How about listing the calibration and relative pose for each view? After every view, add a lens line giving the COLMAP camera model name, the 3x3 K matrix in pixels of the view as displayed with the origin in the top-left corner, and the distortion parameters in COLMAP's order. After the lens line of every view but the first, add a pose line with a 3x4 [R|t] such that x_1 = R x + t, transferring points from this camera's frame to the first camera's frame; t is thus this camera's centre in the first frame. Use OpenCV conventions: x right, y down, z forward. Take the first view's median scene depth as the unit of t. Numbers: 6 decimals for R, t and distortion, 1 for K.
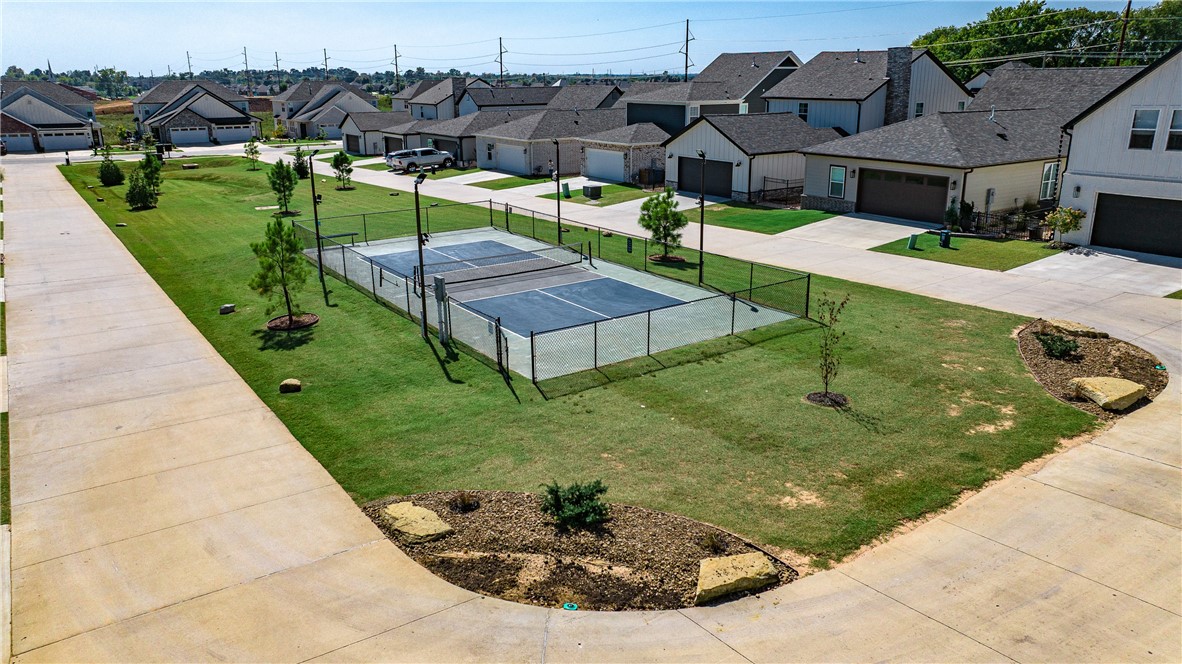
lens RADIAL K [[835.2, 0, 591.0], [0, 835.2, 332.0], [0, 0, 1]] dist [0.005392, -0.002103]
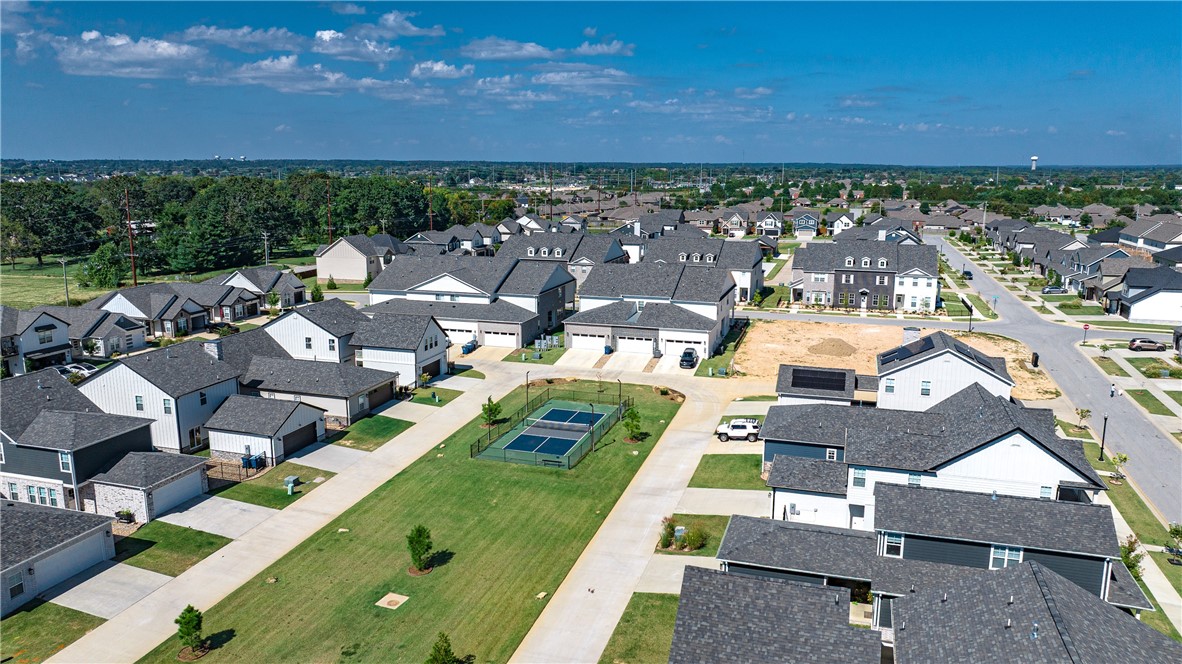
lens RADIAL K [[835.2, 0, 591.0], [0, 835.2, 332.0], [0, 0, 1]] dist [0.005392, -0.002103]
pose [[-0.611160, -0.159429, 0.775284, -3.140779], [0.232234, 0.900274, 0.368203, -1.875612], [-0.756671, 0.405079, -0.513187, 3.045957]]
